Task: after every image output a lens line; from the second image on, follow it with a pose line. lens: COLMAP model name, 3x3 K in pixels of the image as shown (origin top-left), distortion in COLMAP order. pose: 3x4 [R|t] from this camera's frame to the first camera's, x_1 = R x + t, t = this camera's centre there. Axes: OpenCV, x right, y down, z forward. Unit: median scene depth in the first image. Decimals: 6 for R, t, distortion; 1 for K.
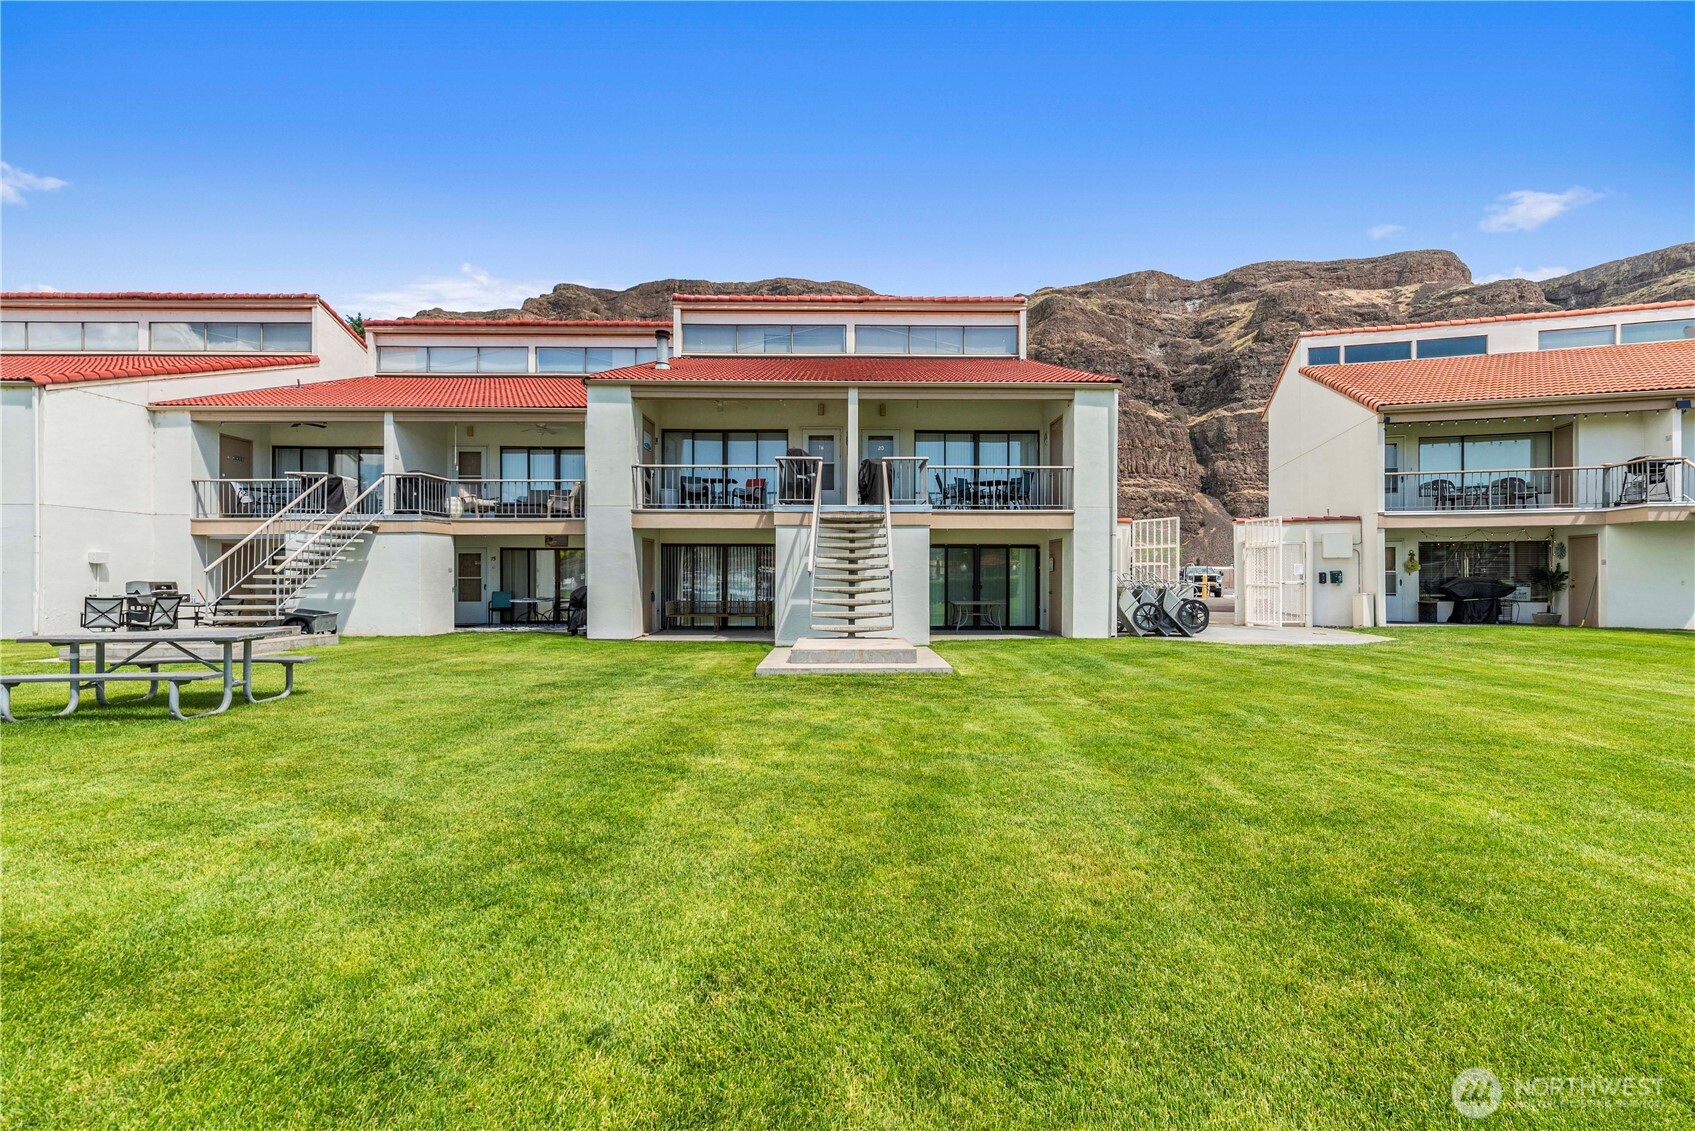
lens RADIAL K [[736.3, 0, 850.0], [0, 736.3, 570.6], [0, 0, 1]] dist [0.001134, -0.000042]
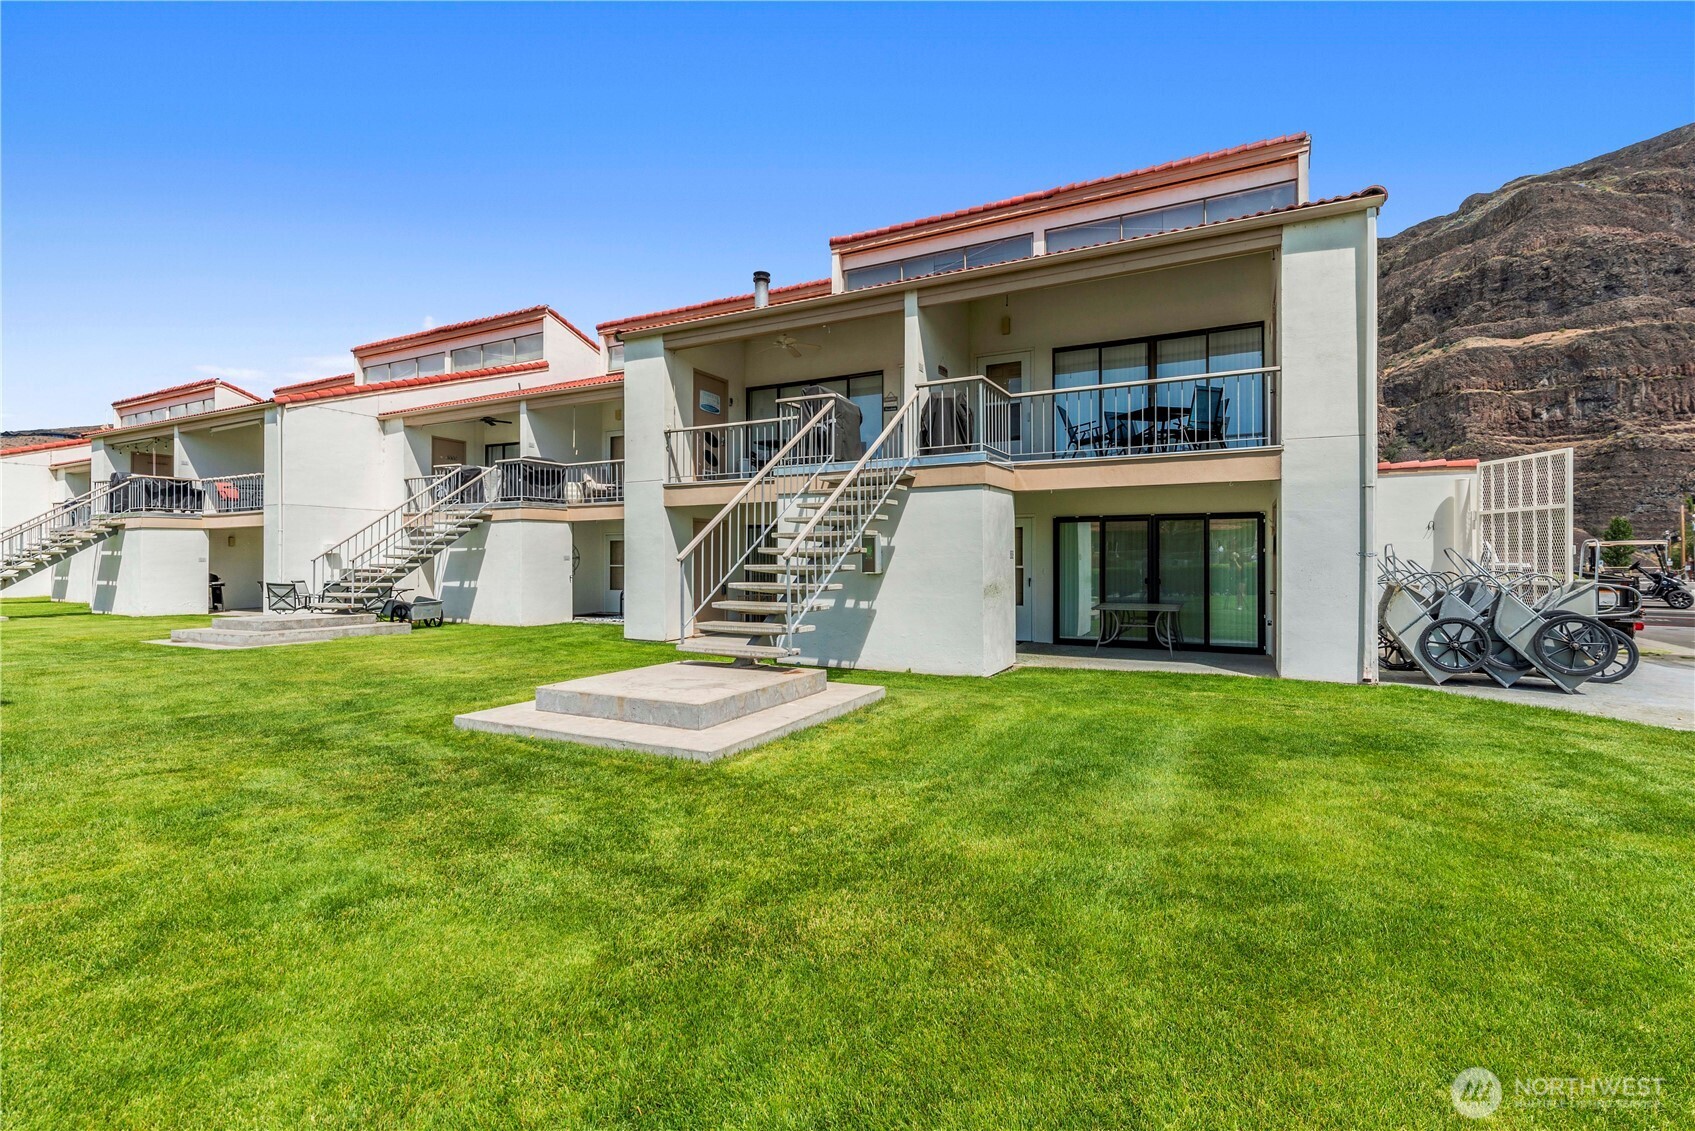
lens RADIAL K [[736.3, 0, 854.8], [0, 736.3, 557.3], [0, 0, 1]] dist [0.001134, -0.000042]
pose [[0.885913, -0.003752, -0.463836, 0.214058], [0.004970, 0.999987, 0.001404, -0.000878], [0.463824, -0.003549, 0.885920, 0.281520]]
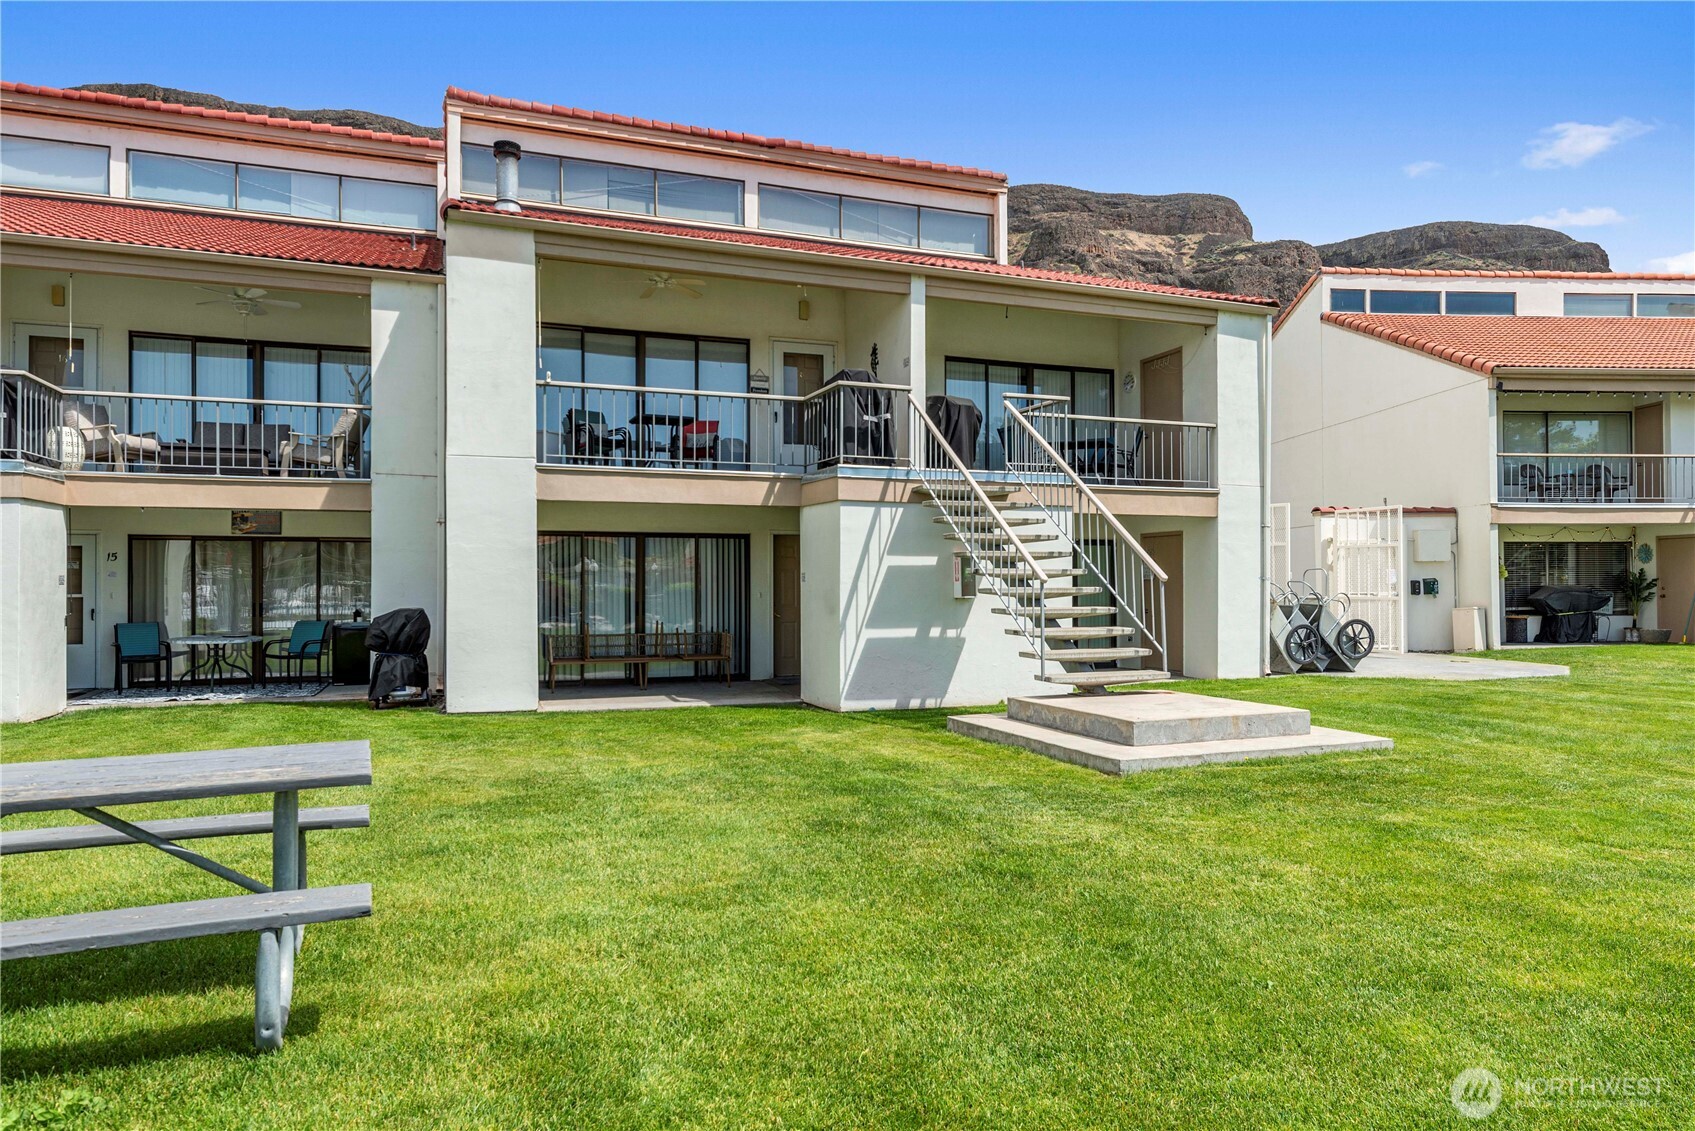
lens RADIAL K [[1070.3, 0, 859.2], [0, 1070.3, 563.4], [0, 0, 1]] dist [0.003475, -0.004604]
pose [[0.936607, 0.003163, 0.350366, -0.268254], [0.002027, 0.999894, -0.014447, -0.000380], [-0.350375, 0.014242, 0.936501, 0.153196]]
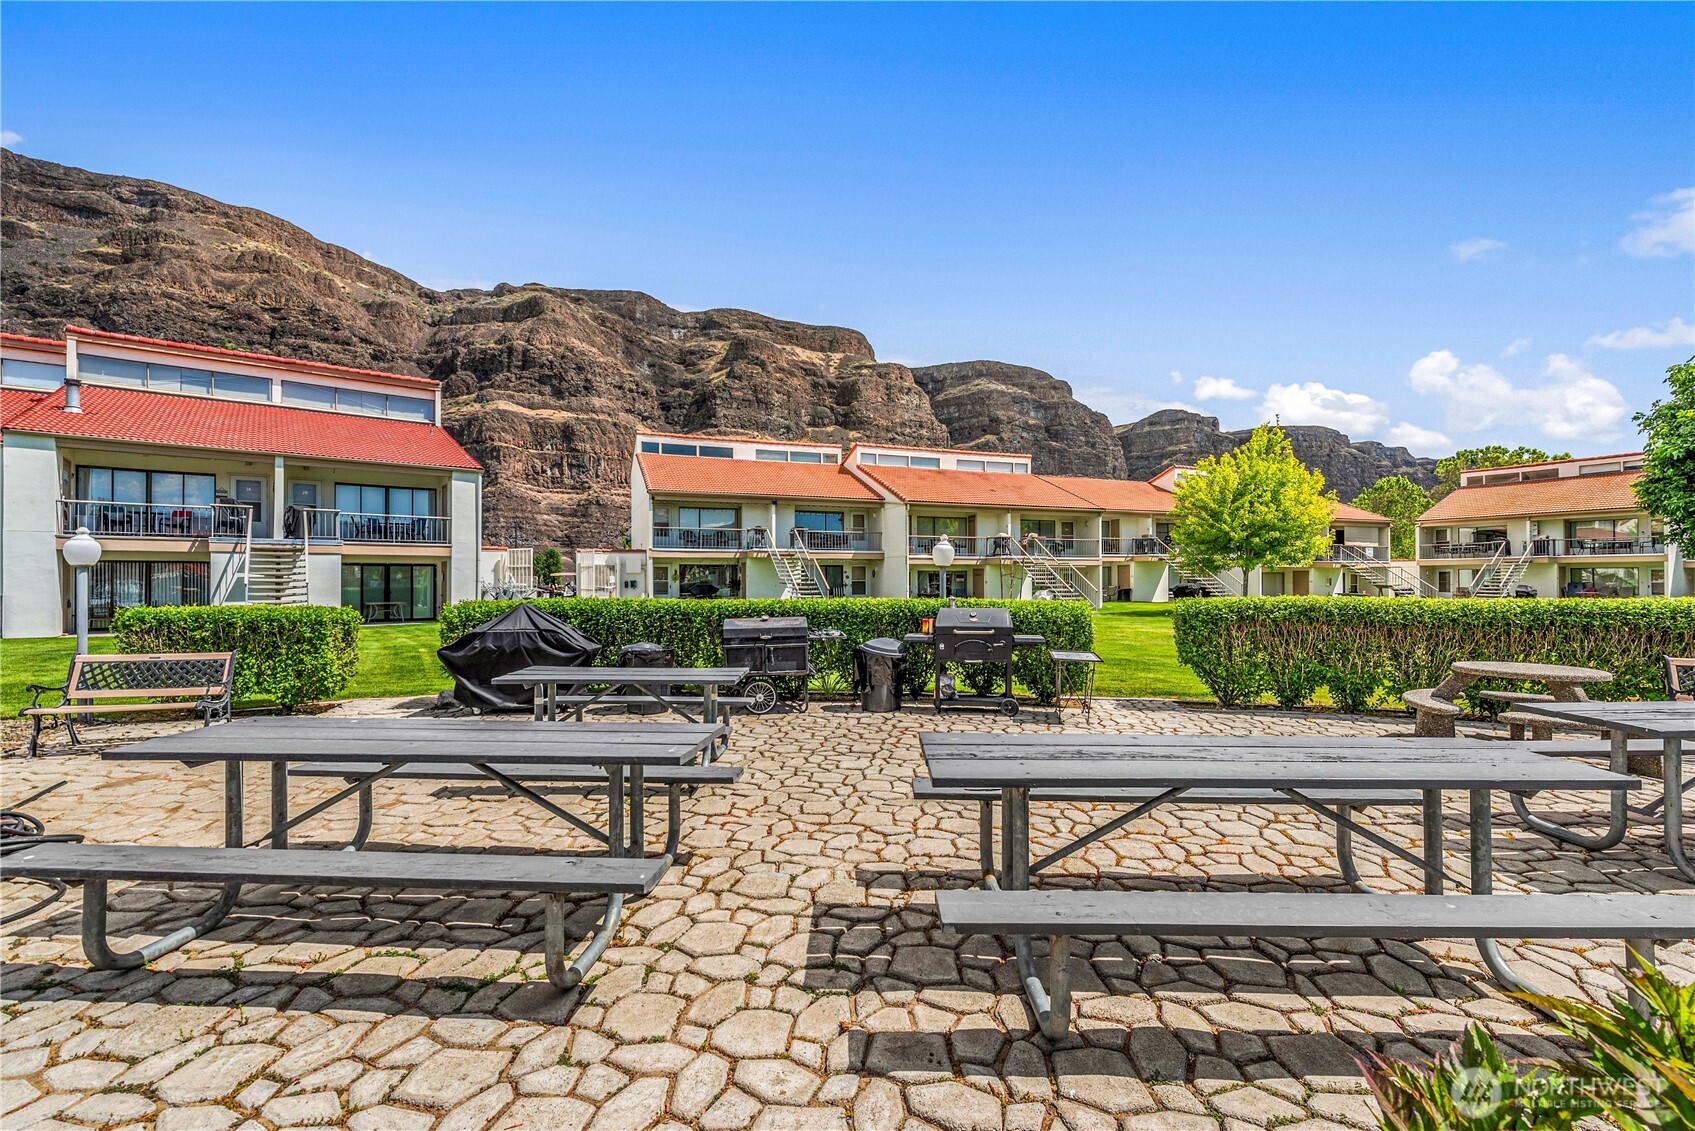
lens RADIAL K [[736.3, 0, 870.5], [0, 736.3, 575.4], [0, 0, 1]] dist [0.001134, -0.000042]
pose [[0.777869, 0.000686, 0.628427, -0.001457], [-0.000855, 1.000000, -0.000032, -0.010735], [-0.628426, -0.000513, 0.777869, -0.671906]]
